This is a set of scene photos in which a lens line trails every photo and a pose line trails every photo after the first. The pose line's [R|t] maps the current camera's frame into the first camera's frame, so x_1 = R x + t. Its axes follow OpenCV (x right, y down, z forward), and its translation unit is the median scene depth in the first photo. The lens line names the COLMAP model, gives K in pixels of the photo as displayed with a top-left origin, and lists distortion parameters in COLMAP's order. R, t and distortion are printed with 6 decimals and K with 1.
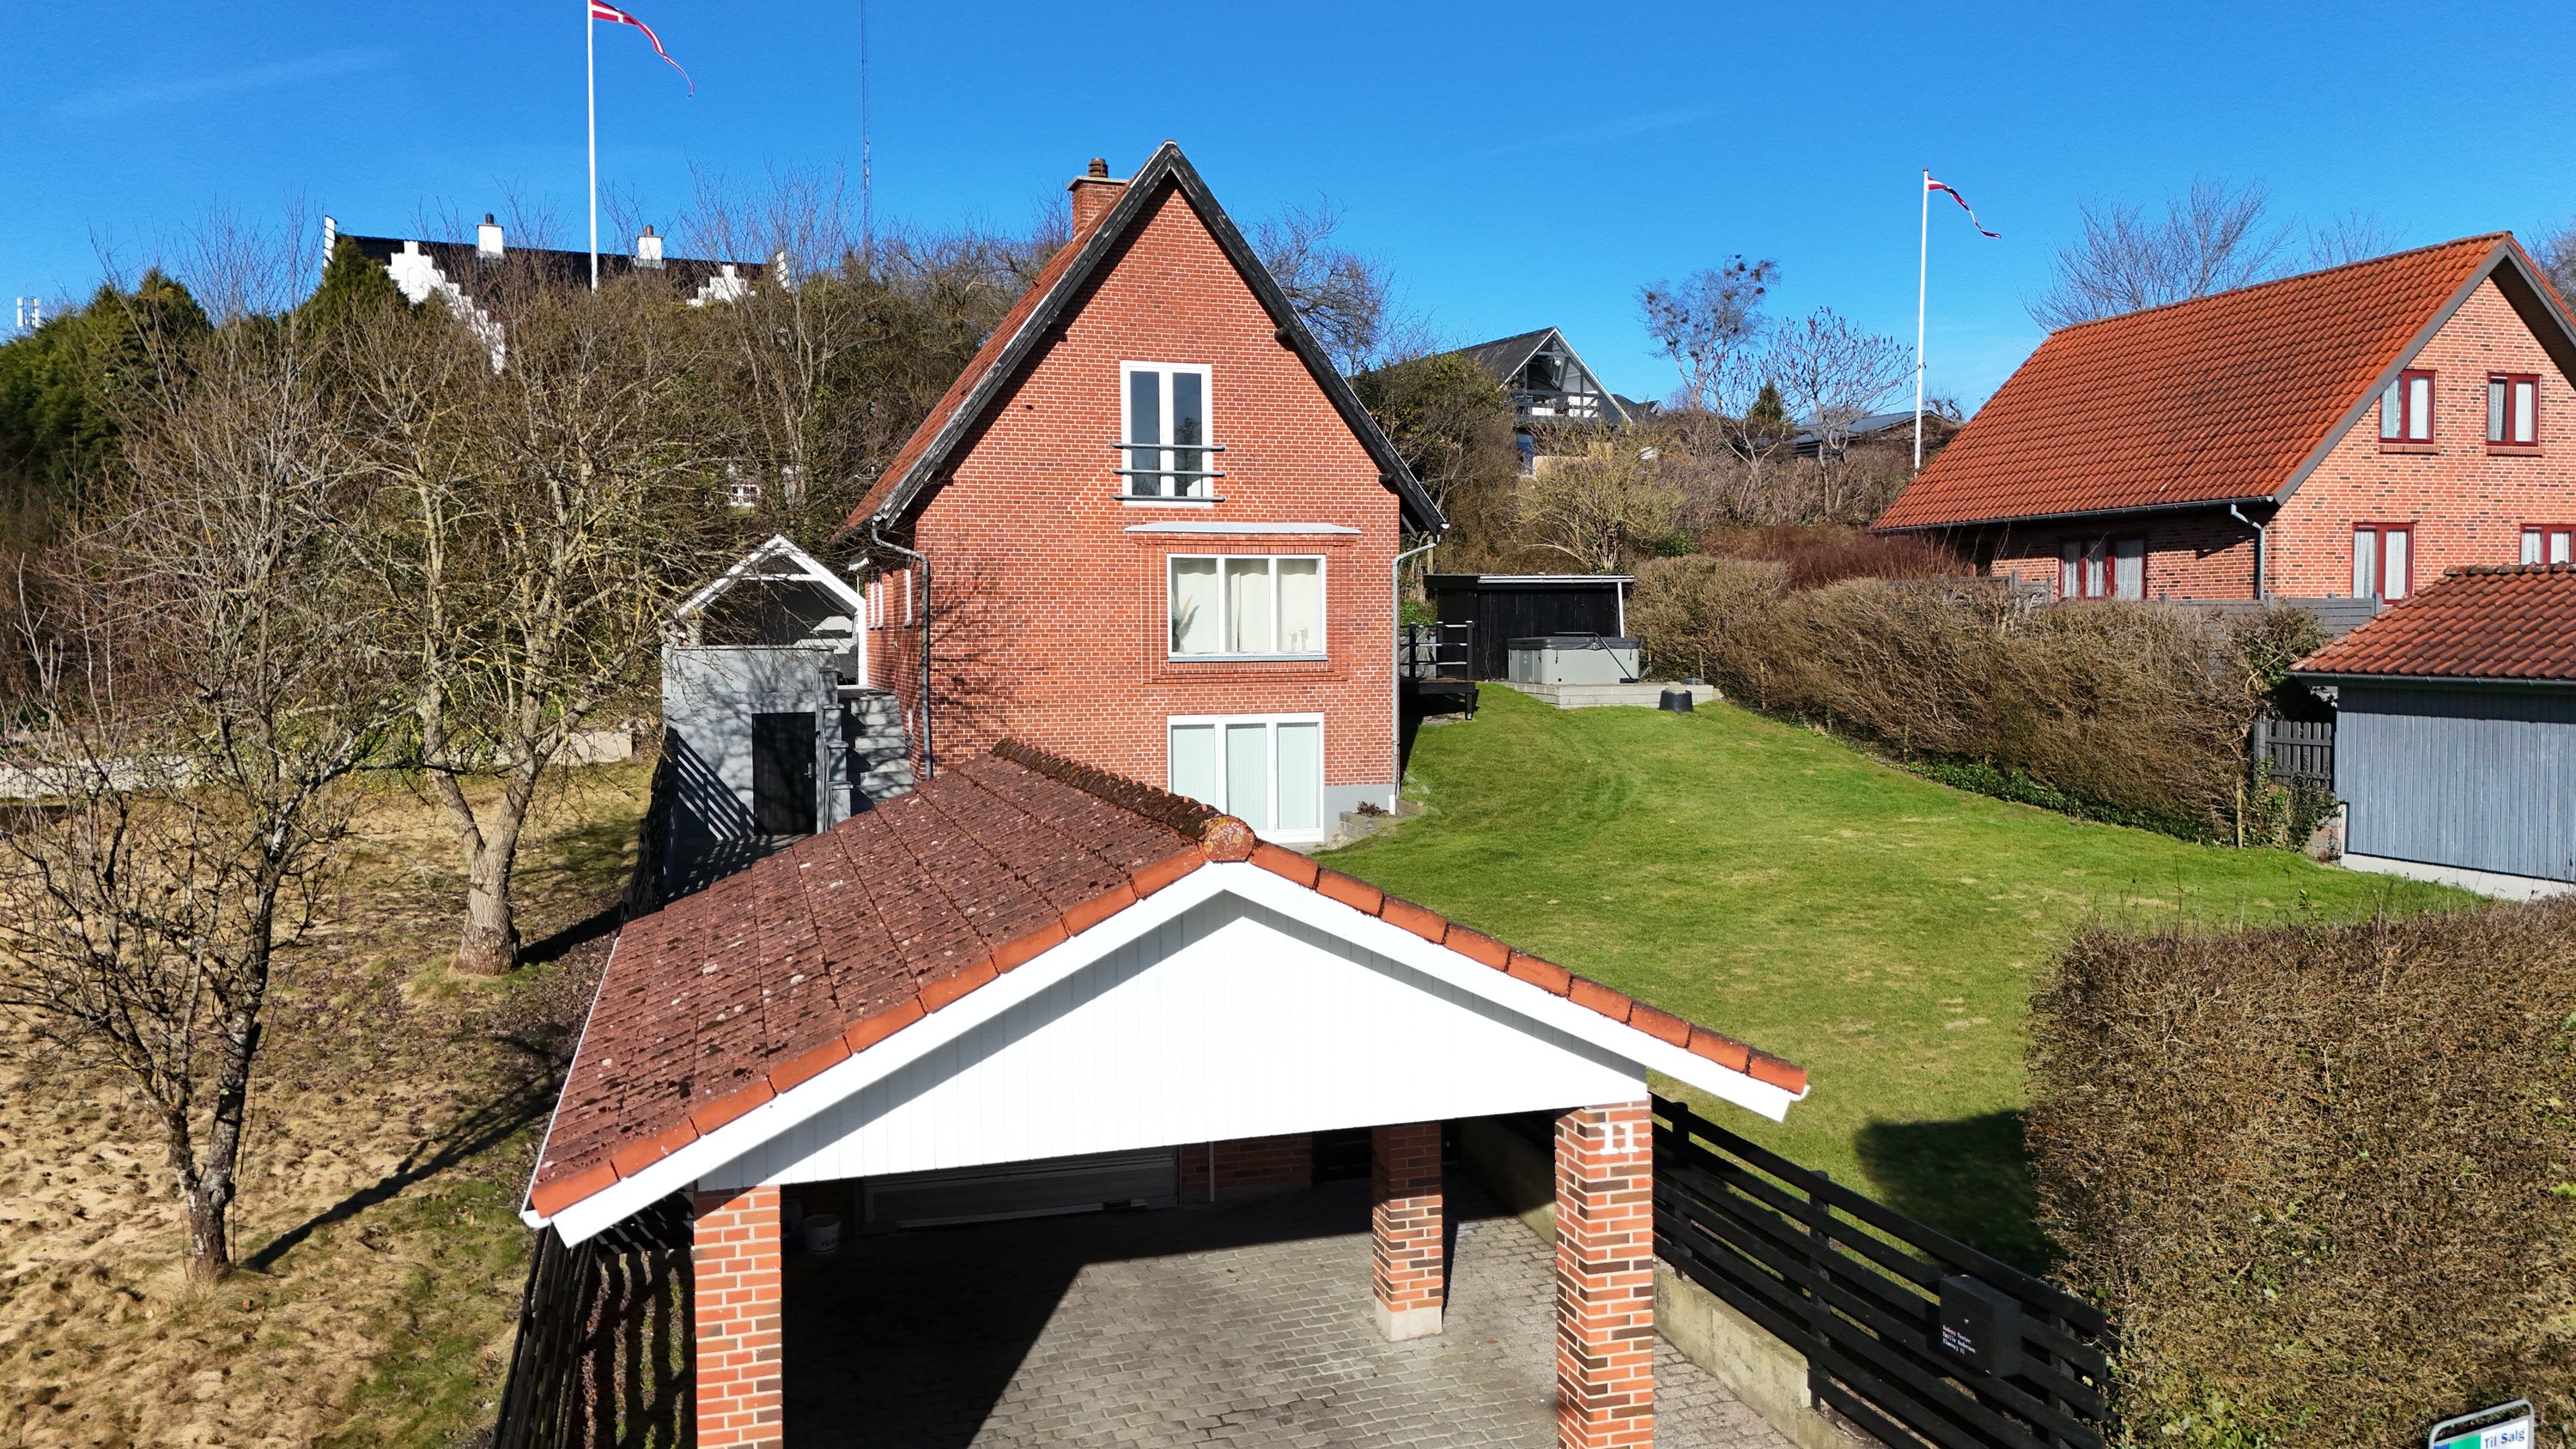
lens RADIAL K [[1883.5, 0, 1280.2], [0, 1883.5, 722.5], [0, 0, 1]] dist [0.089223, -0.087517]
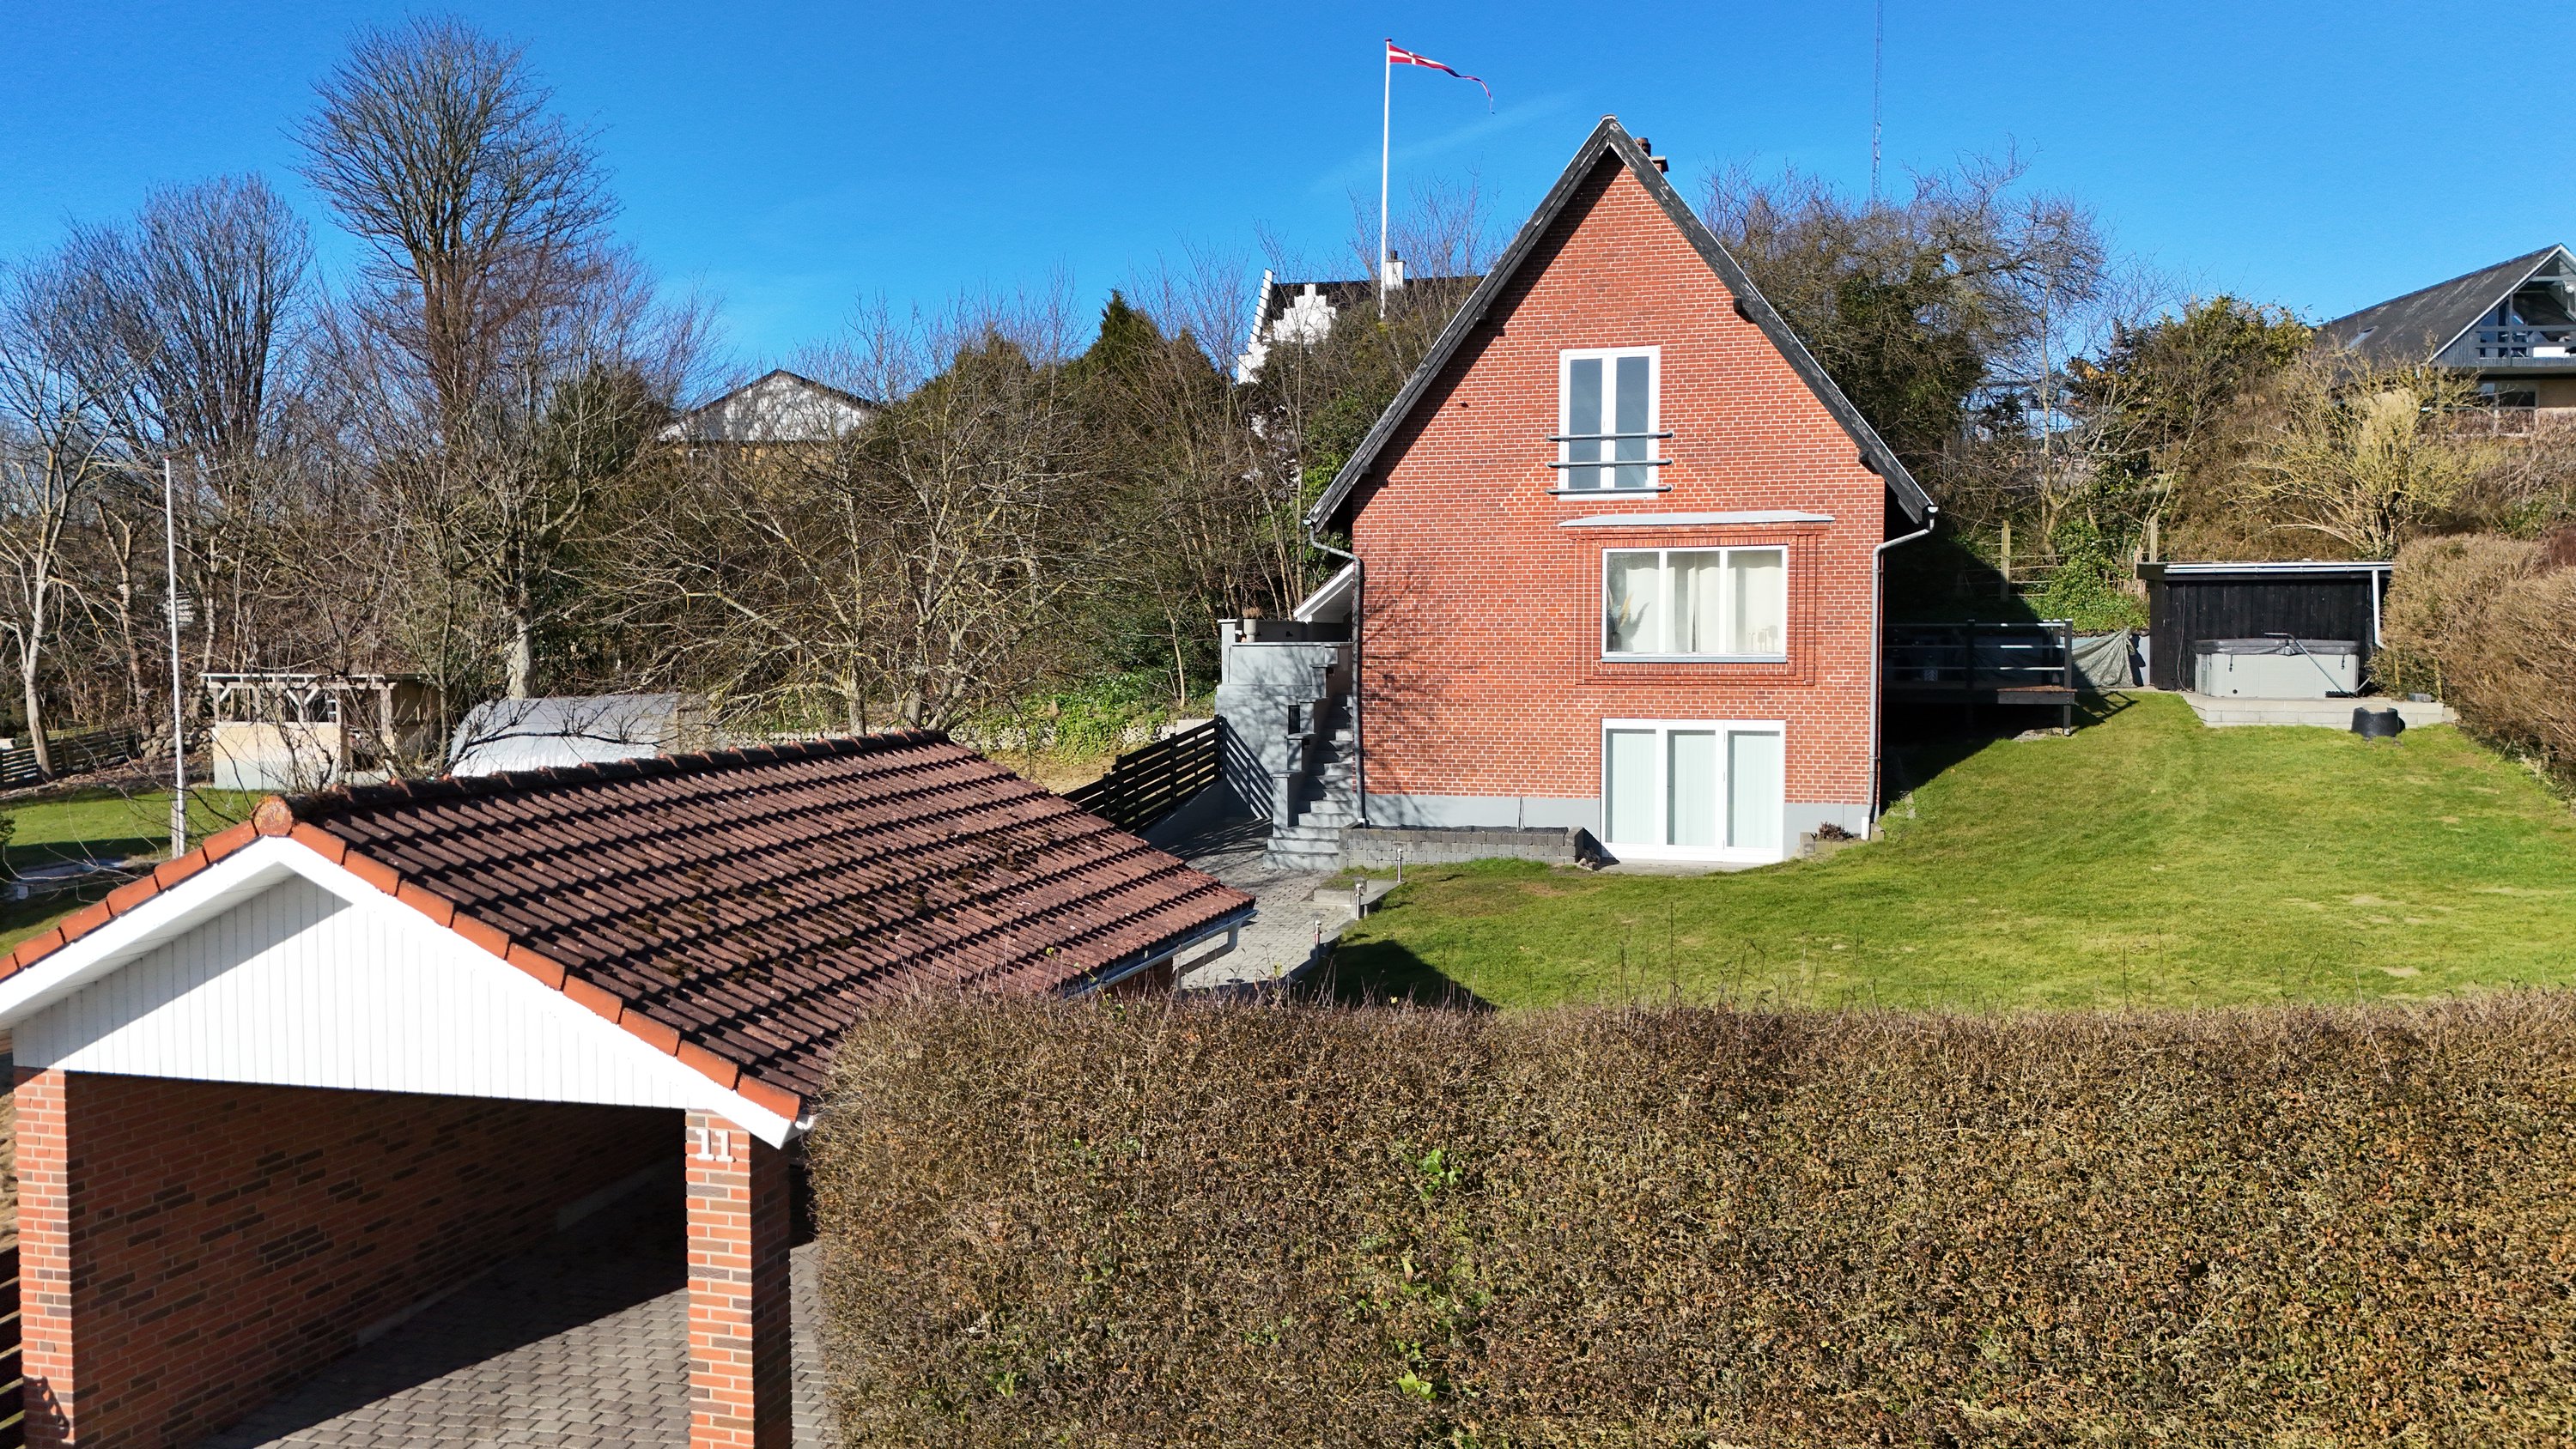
lens RADIAL K [[1883.5, 0, 1280.2], [0, 1883.5, 722.5], [0, 0, 1]] dist [0.089223, -0.087517]
pose [[0.842153, 0.032607, -0.538252, 0.320284], [-0.031464, 0.999441, 0.011317, -0.007369], [0.538320, 0.007405, 0.842708, 0.106894]]
